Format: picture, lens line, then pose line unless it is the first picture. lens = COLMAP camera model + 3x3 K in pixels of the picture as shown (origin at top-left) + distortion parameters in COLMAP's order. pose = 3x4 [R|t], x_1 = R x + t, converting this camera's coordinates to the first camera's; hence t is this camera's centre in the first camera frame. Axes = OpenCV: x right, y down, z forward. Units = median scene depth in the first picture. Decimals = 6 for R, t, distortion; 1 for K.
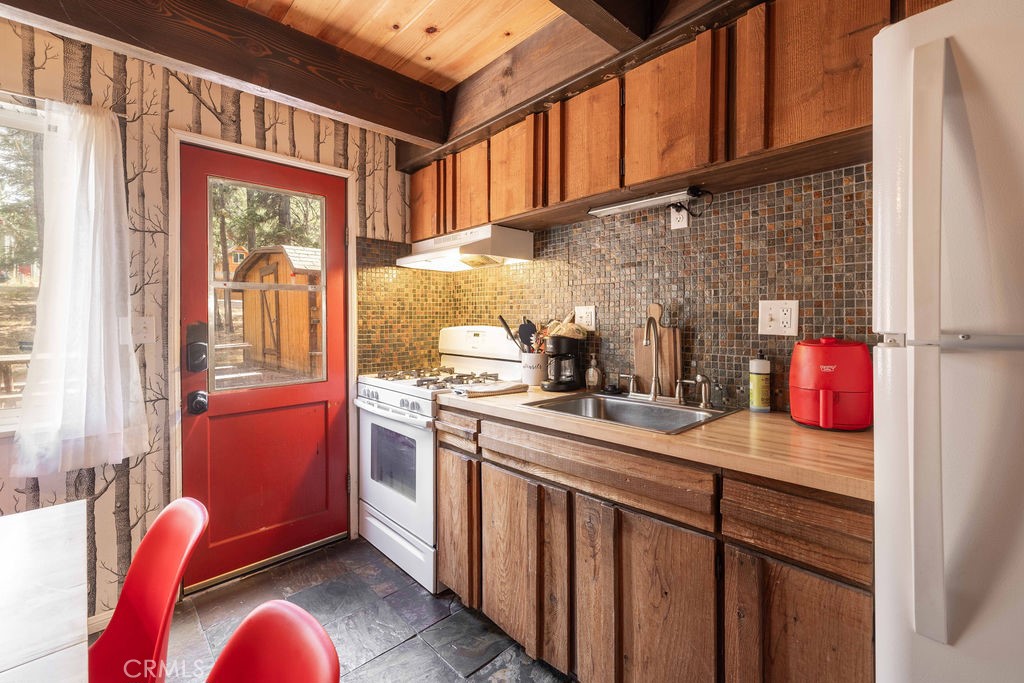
lens RADIAL K [[432.6, 0, 512.9], [0, 432.6, 321.5], [0, 0, 1]] dist [-0.000587, 0.000097]
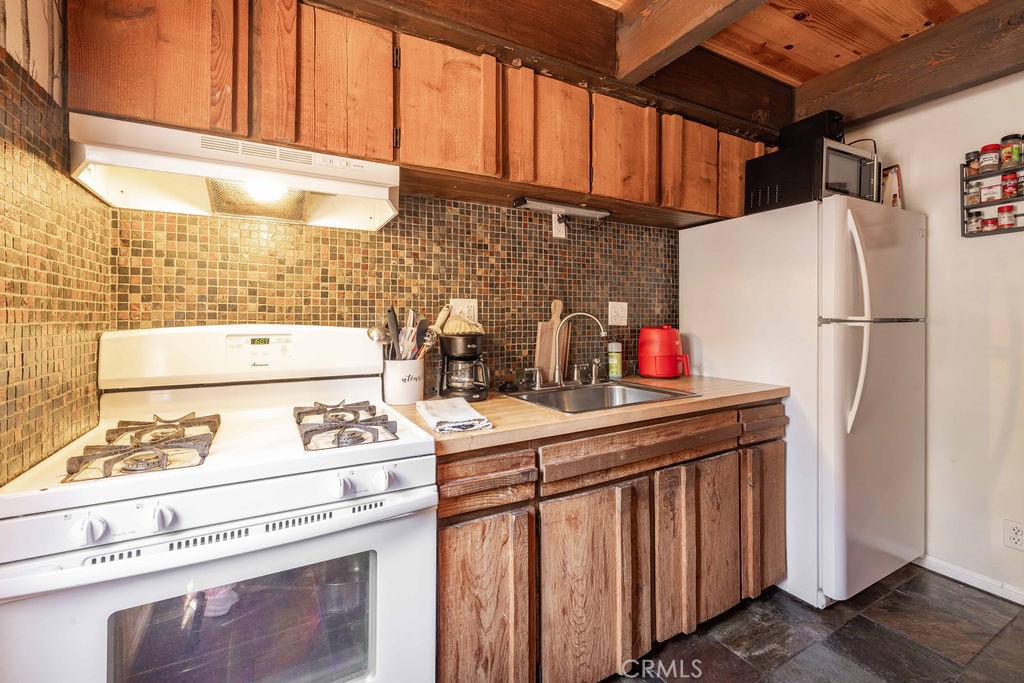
lens RADIAL K [[432.6, 0, 476.8], [0, 432.6, 319.6], [0, 0, 1]] dist [-0.000587, 0.000097]
pose [[0.277477, 0.002777, 0.960728, -0.573896], [0.007689, 0.999957, -0.005111, 0.009158], [-0.960701, 0.008805, 0.277444, 0.634135]]
